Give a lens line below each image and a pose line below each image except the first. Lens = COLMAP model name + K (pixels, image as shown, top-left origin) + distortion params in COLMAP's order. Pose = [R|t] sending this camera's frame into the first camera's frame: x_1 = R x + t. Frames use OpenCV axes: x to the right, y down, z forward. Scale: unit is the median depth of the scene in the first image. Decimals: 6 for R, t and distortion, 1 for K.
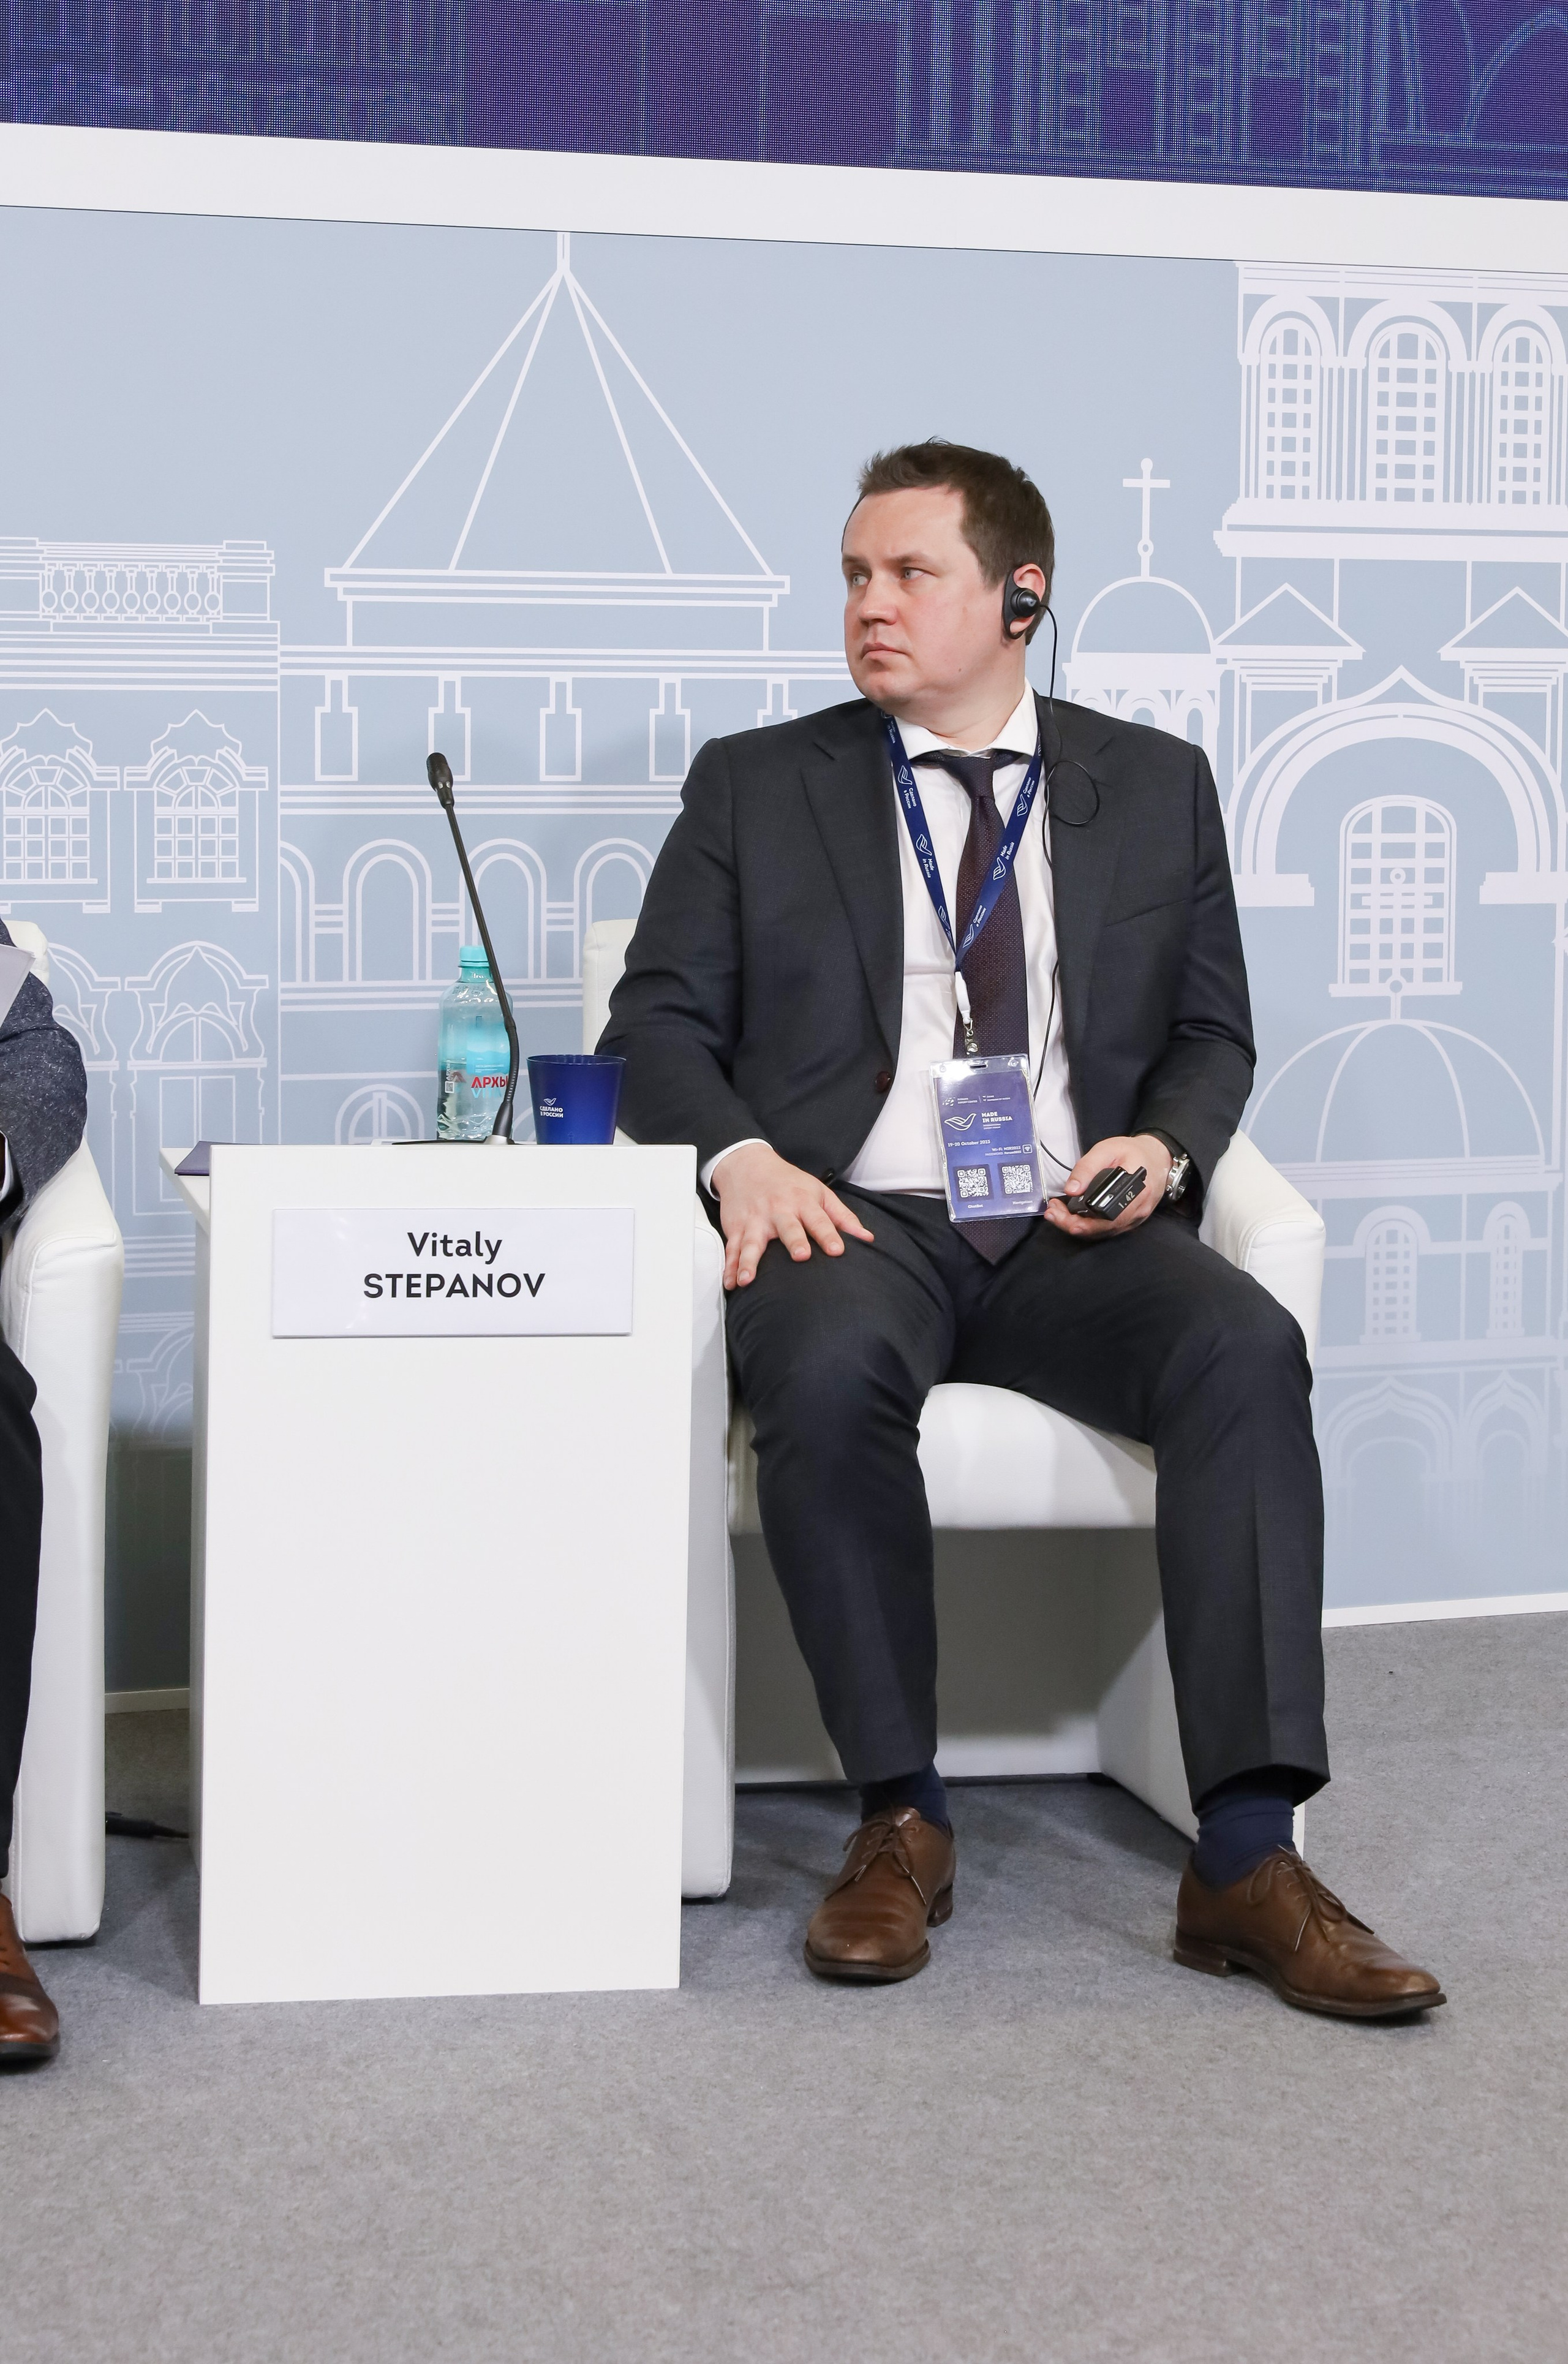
lens RADIAL K [[4812.9, 0, 781.3], [0, 4812.9, 1178.0], [0, 0, 1]] dist [-0.082213, 0.000000]
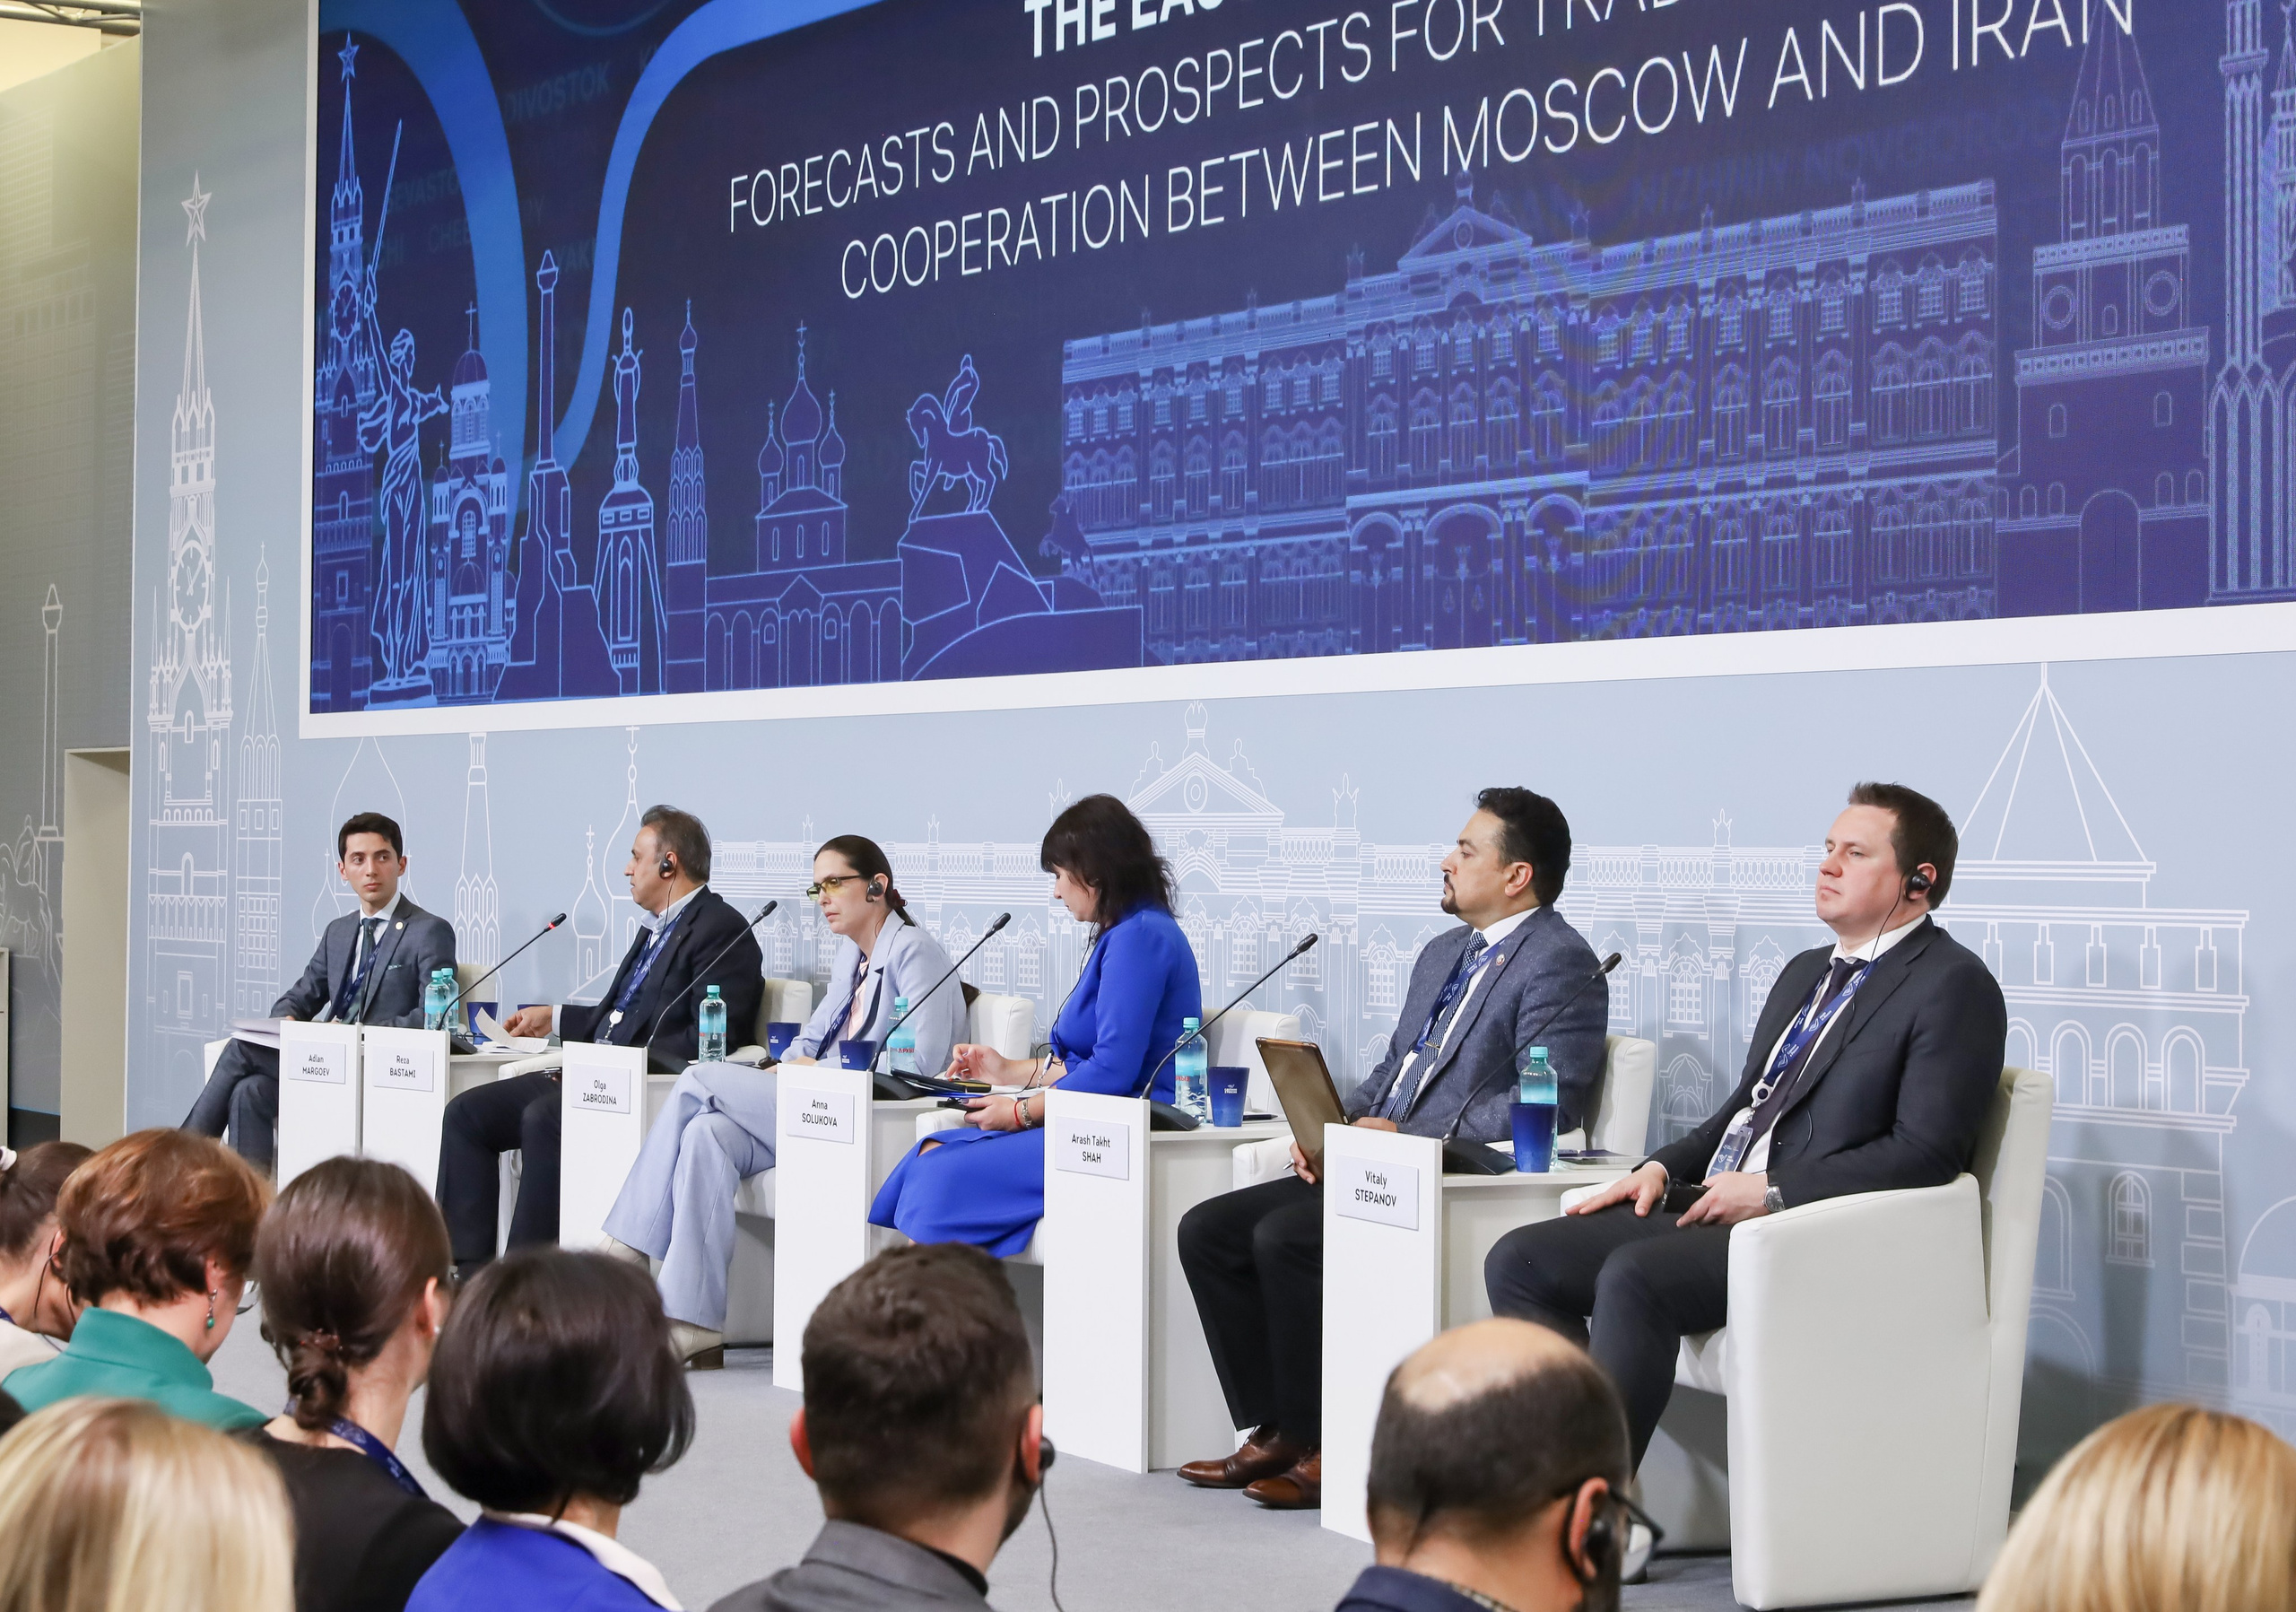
lens RADIAL K [[4129.8, 0, 1136.5], [0, 4129.8, 804.7], [0, 0, 1]] dist [-0.014916, 0.000000]
pose [[0.230606, -0.023303, -0.972768, 1.306024], [-0.119873, 0.991418, -0.052167, -0.031843], [0.965635, 0.128639, 0.225833, 0.362783]]
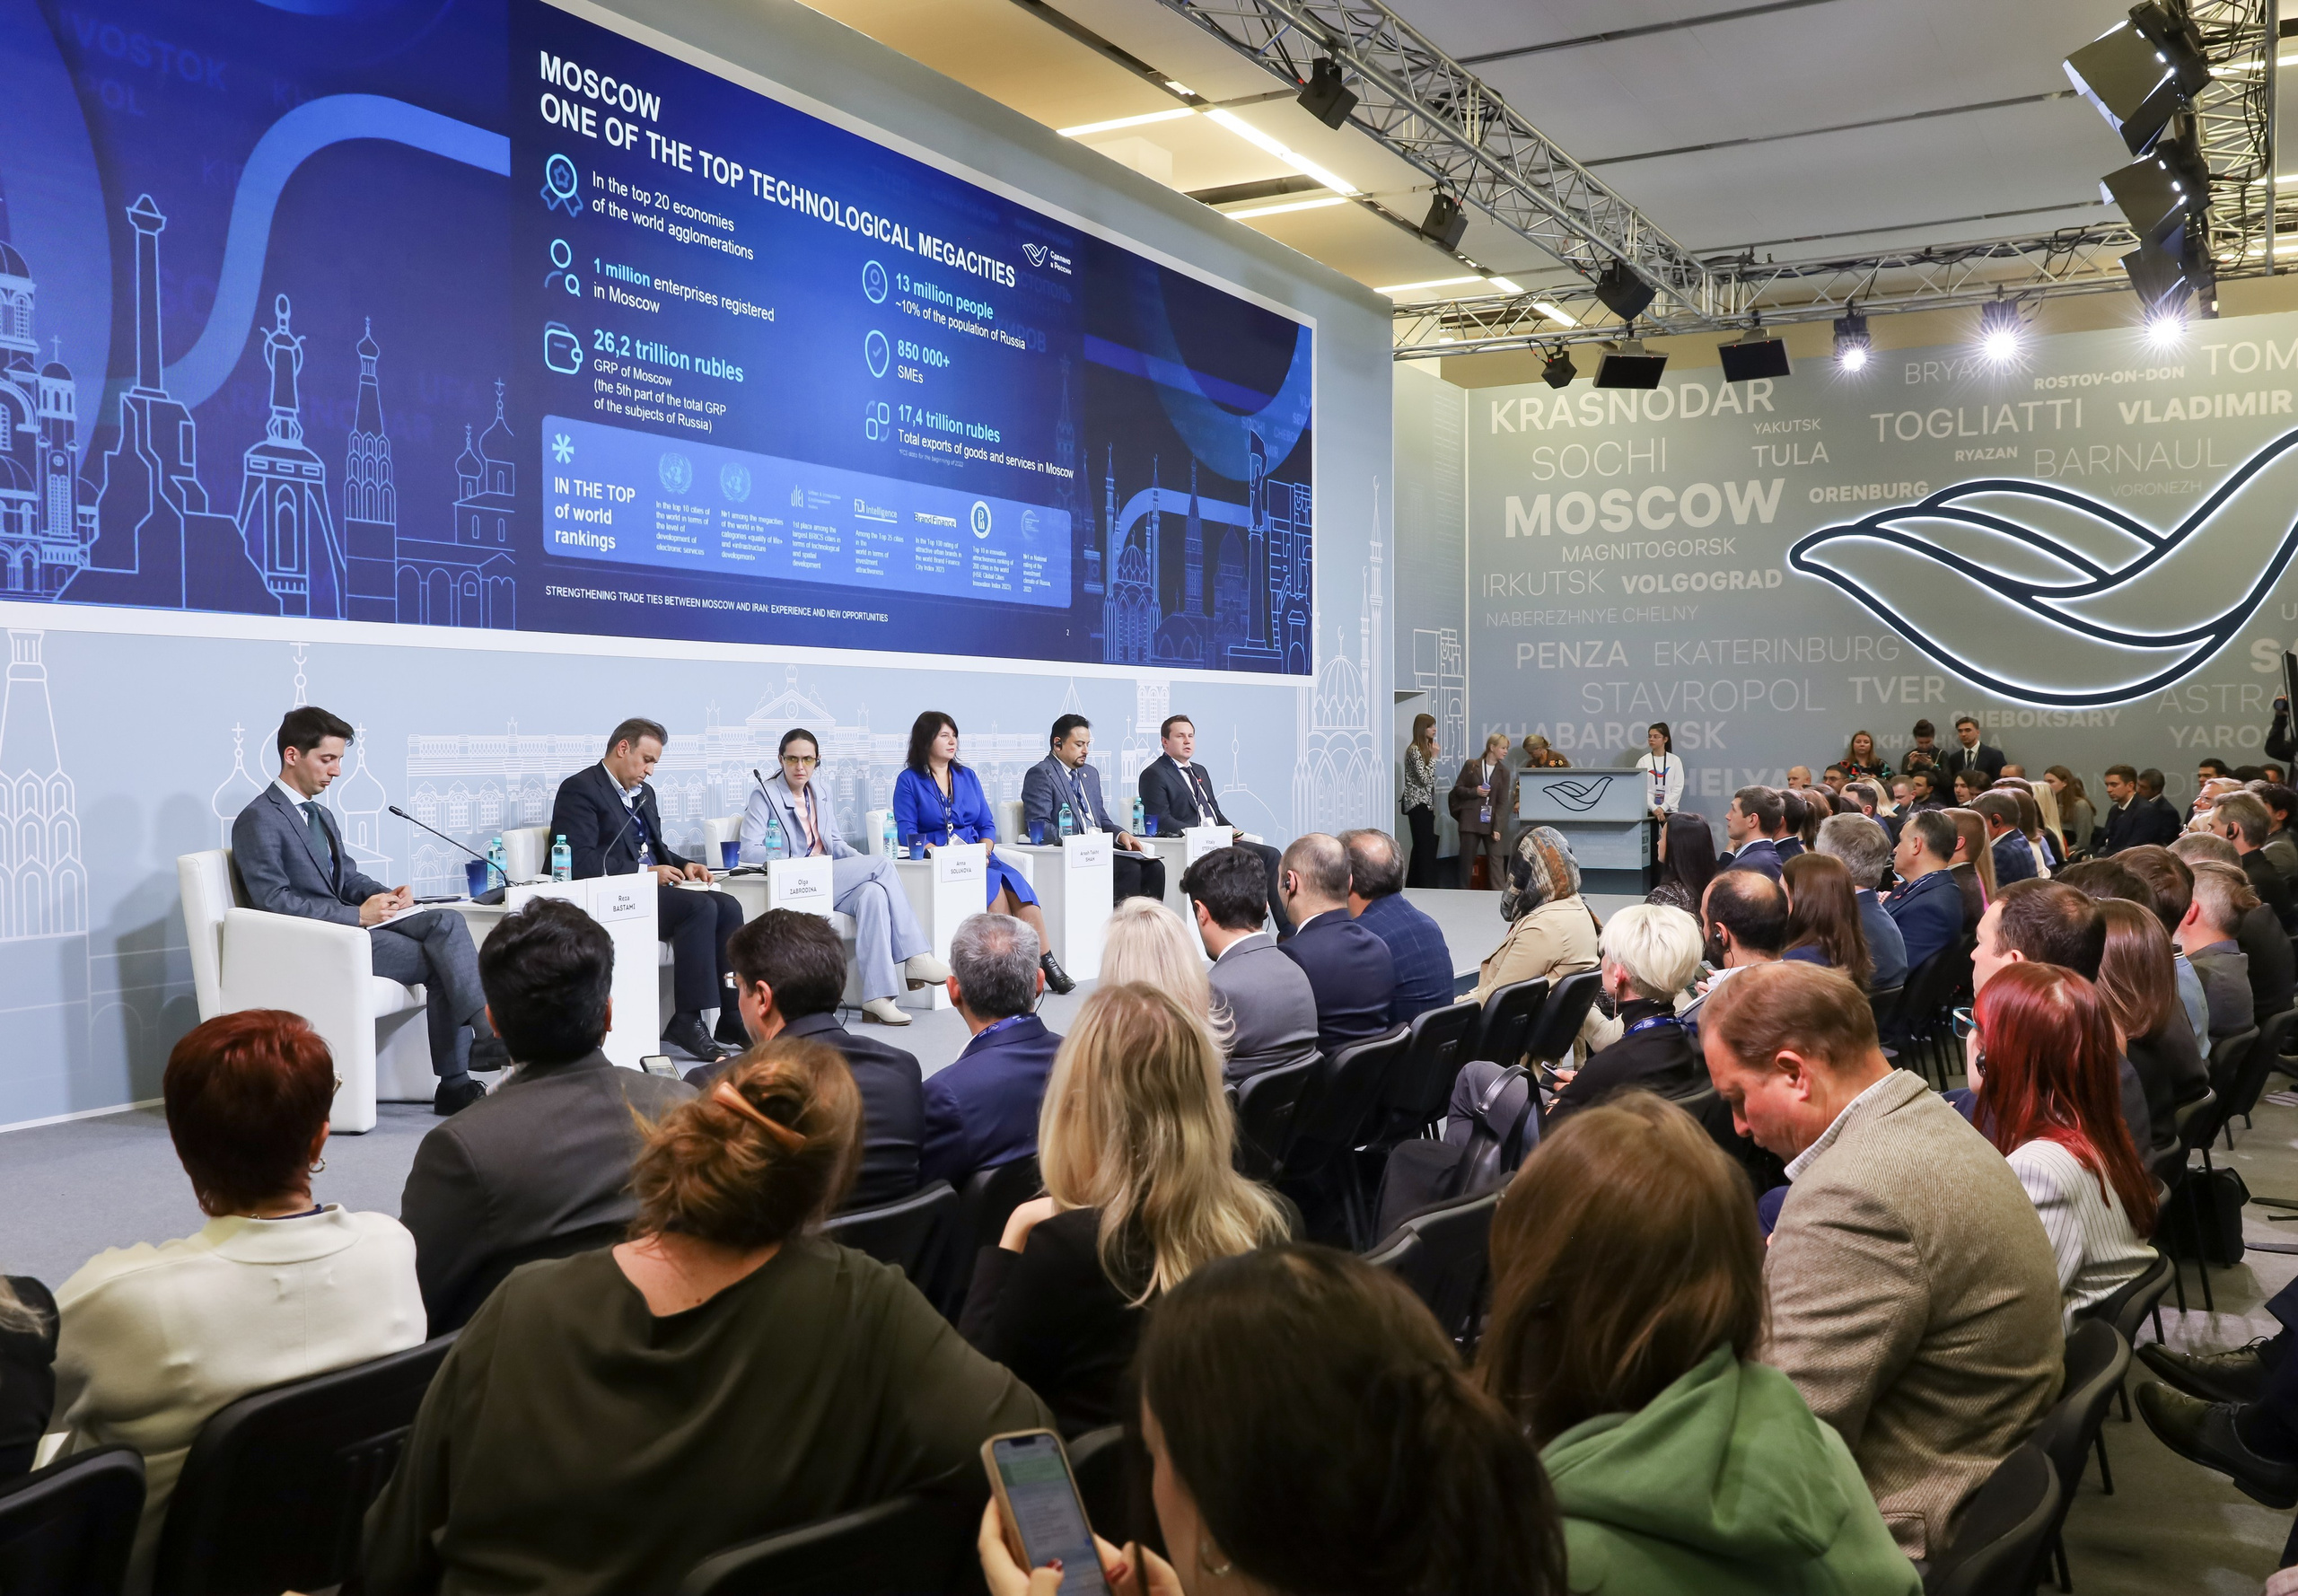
lens RADIAL K [[2027.2, 0, 1122.3], [0, 2027.2, 799.6], [0, 0, 1]] dist [0.001017, 0.003945]
pose [[0.771414, -0.036833, 0.635266, -1.491588], [0.089517, 0.994677, -0.051031, 0.068491], [-0.630005, 0.096234, 0.770605, -0.827088]]
